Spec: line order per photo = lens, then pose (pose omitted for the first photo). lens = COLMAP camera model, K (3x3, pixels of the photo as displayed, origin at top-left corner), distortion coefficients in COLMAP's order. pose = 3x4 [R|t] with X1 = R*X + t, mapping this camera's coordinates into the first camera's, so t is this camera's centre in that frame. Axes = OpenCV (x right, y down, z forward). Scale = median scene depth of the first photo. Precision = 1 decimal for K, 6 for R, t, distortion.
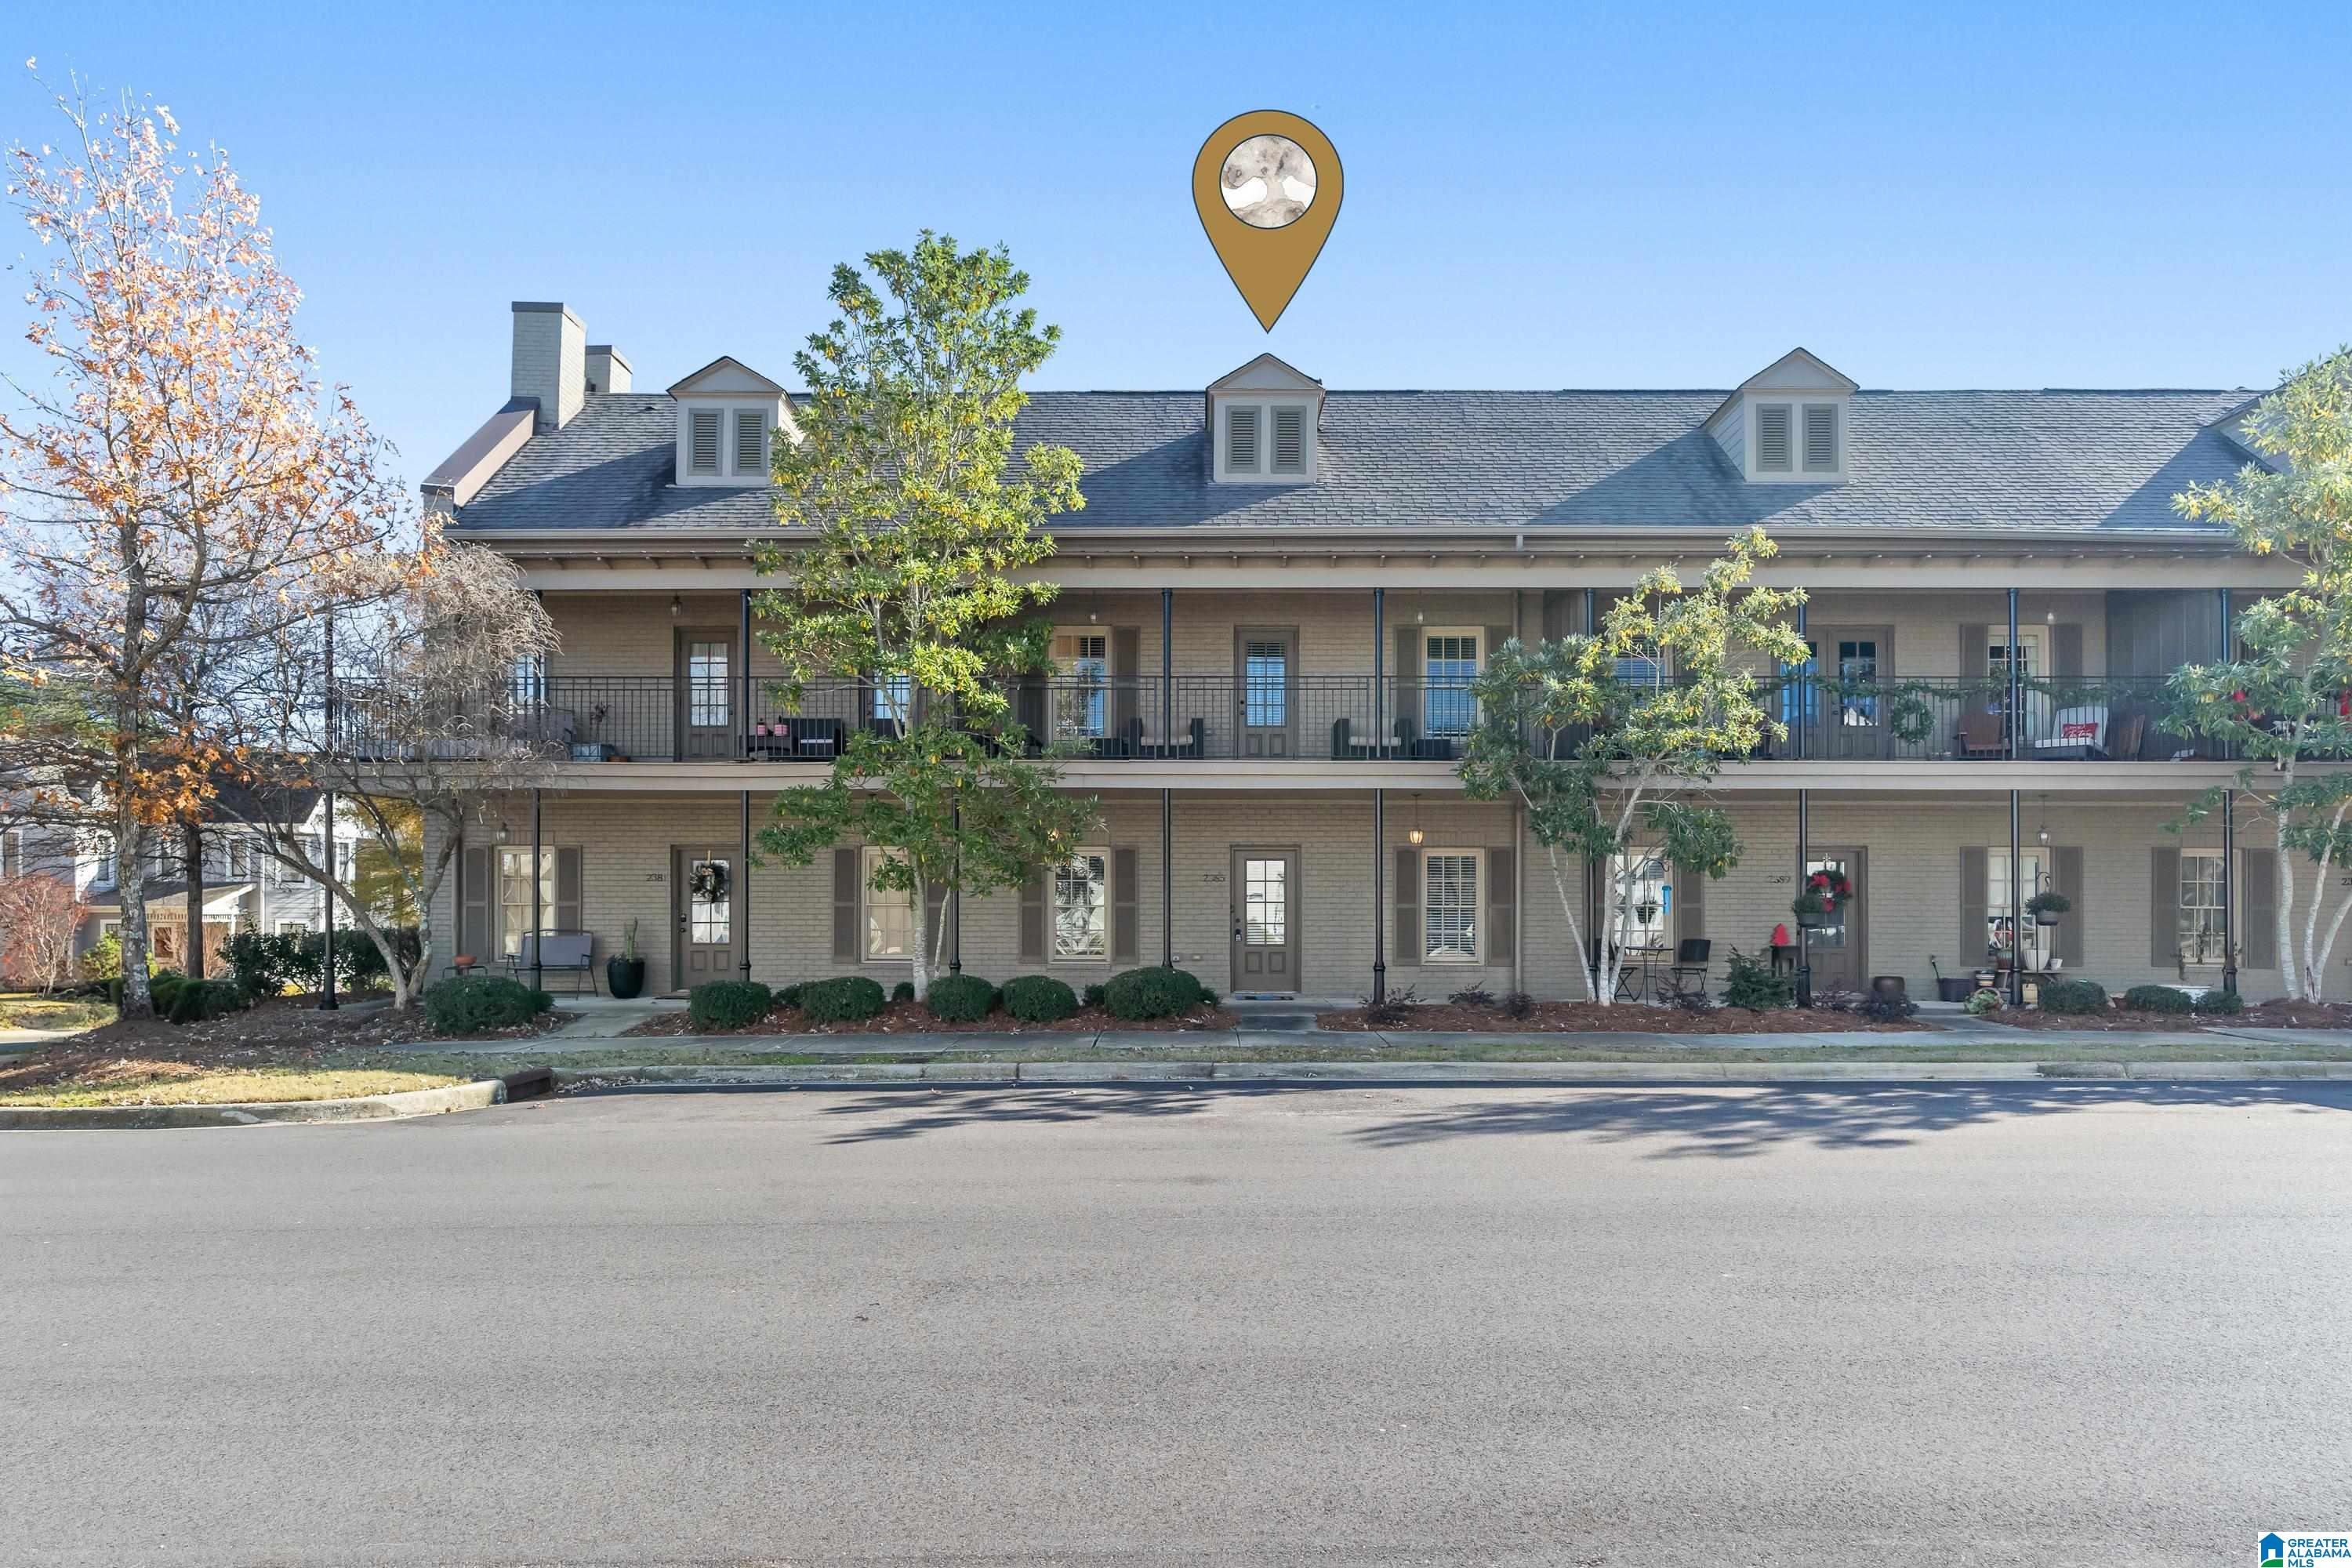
lens RADIAL K [[1393.6, 0, 1184.4], [0, 1393.6, 802.0], [0, 0, 1]] dist [-0.007418, 0.000127]
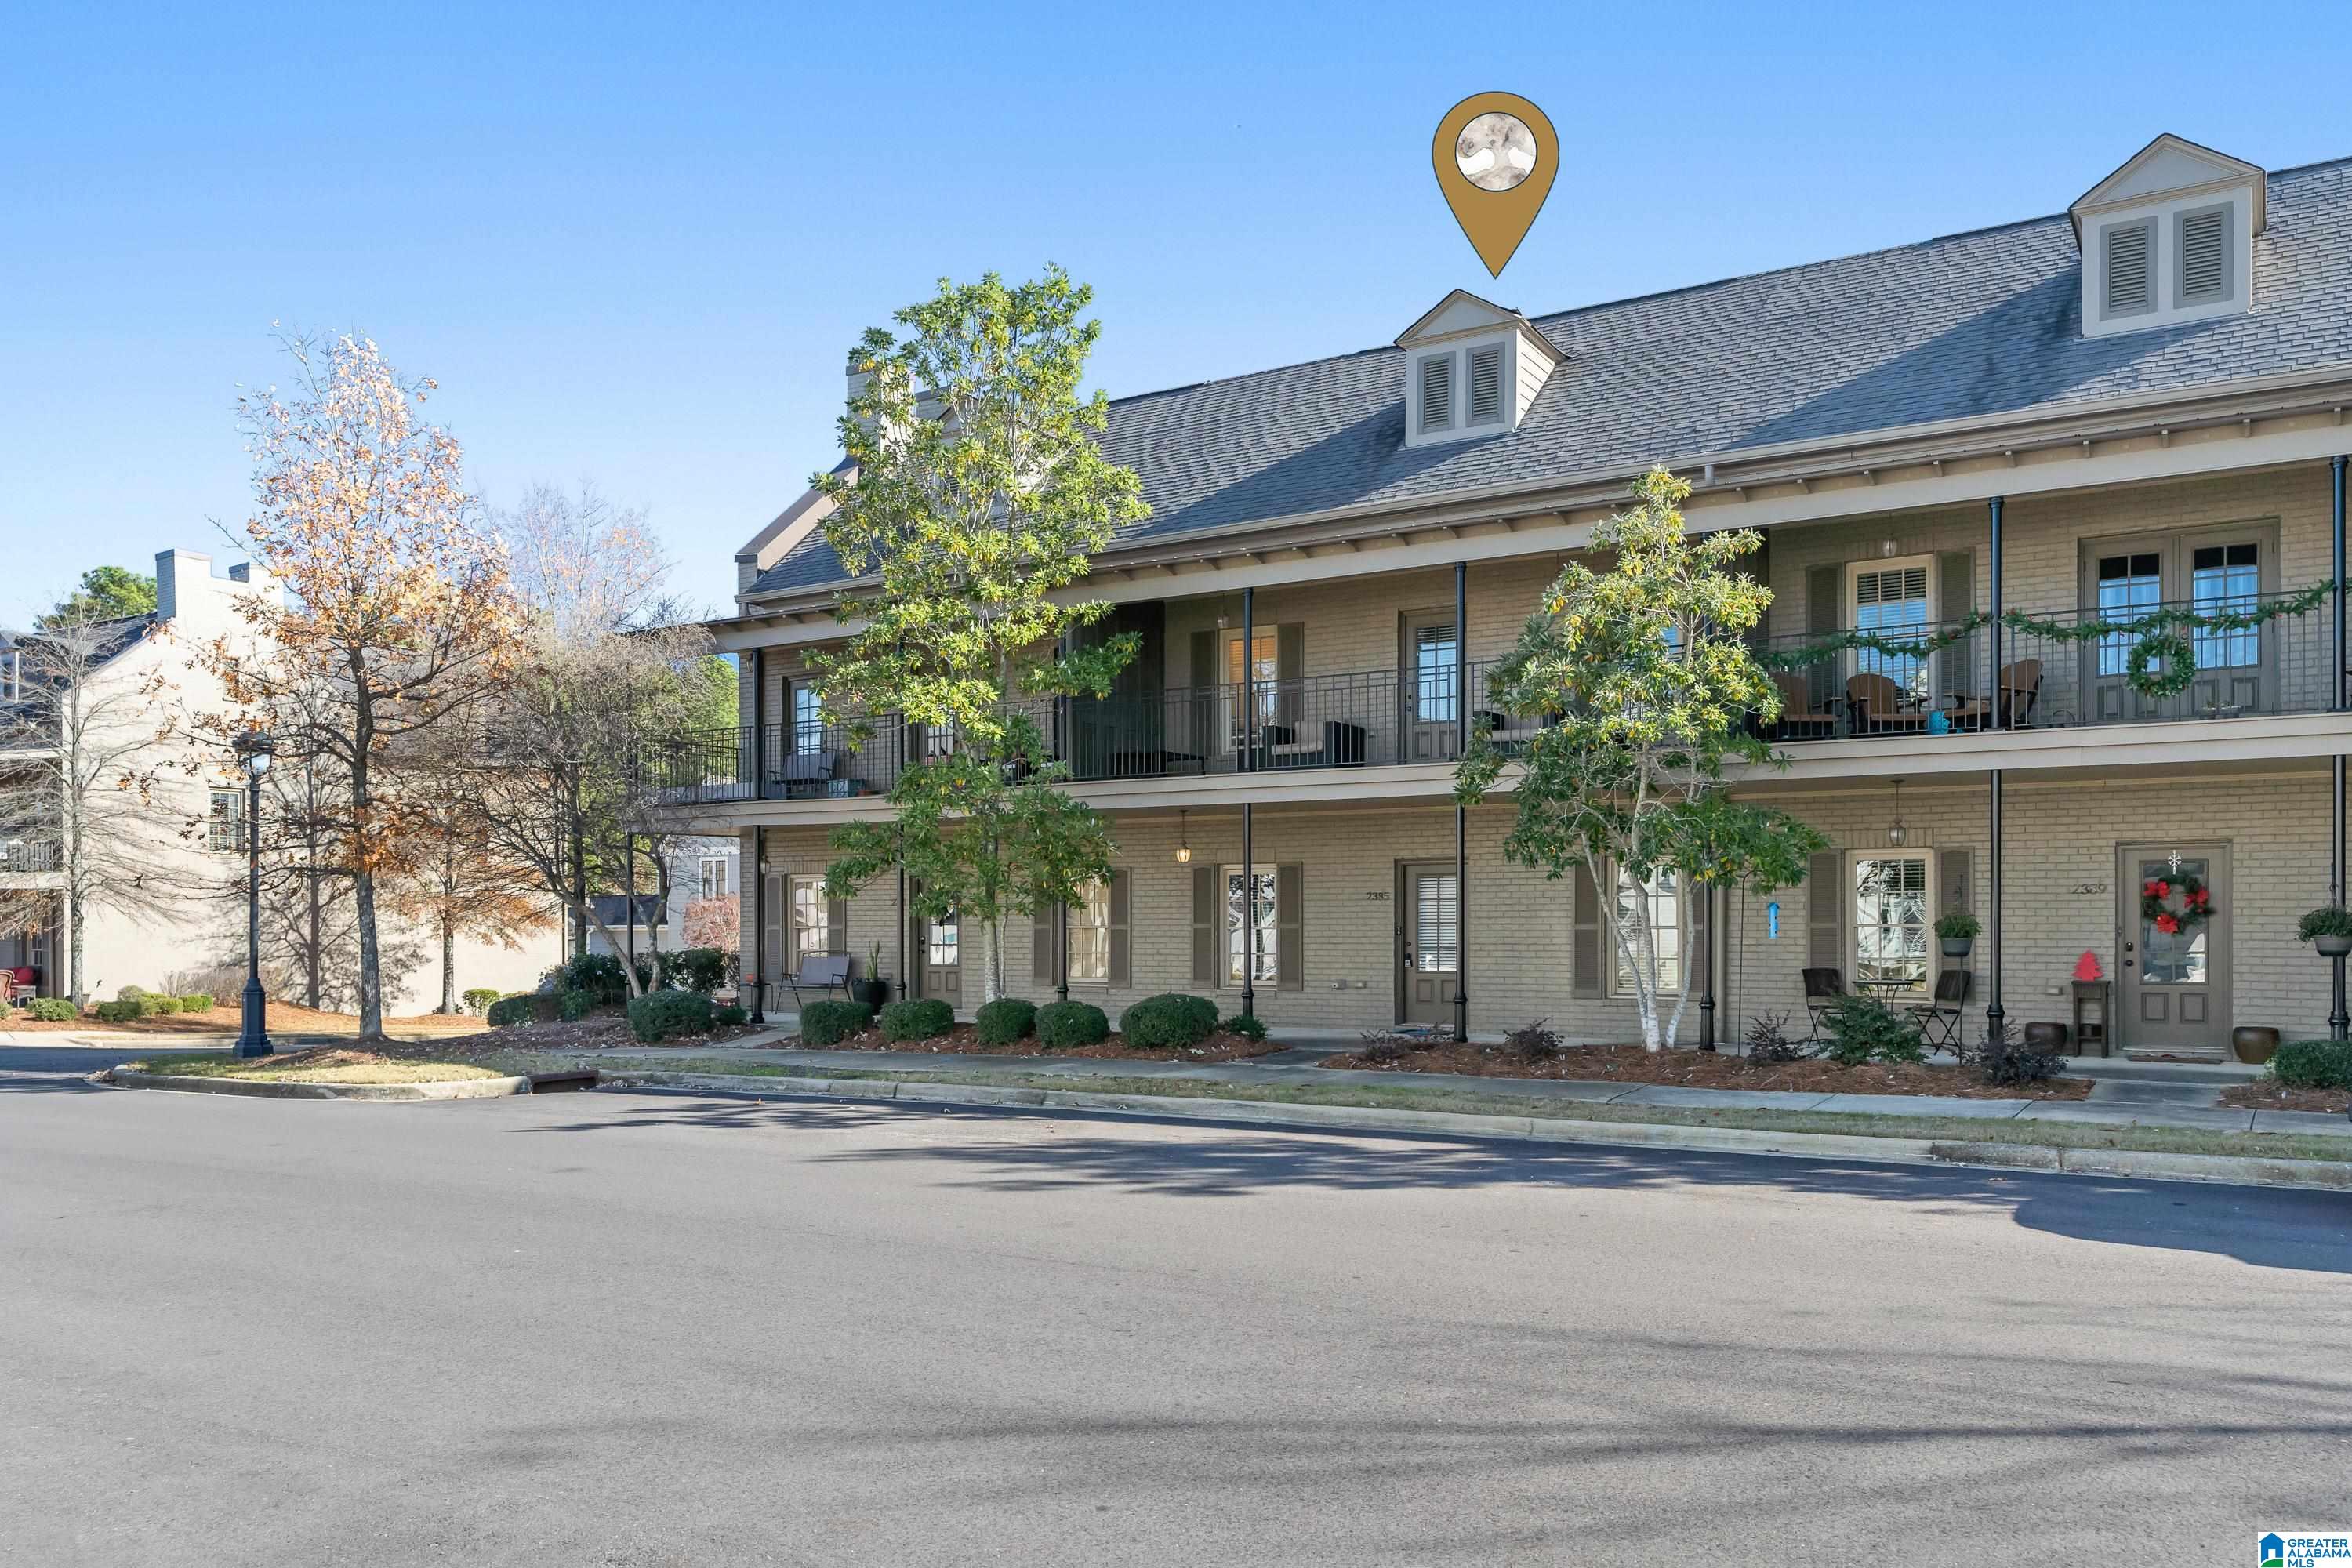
lens RADIAL K [[1672.7, 0, 1176.0], [0, 1672.7, 784.0], [0, 0, 1]] dist [0.000295, 0.001191]
pose [[0.861511, -0.046571, -0.505598, 0.455647], [0.043613, 0.998892, -0.017695, -0.004045], [0.505862, -0.006806, 0.862588, 0.010461]]
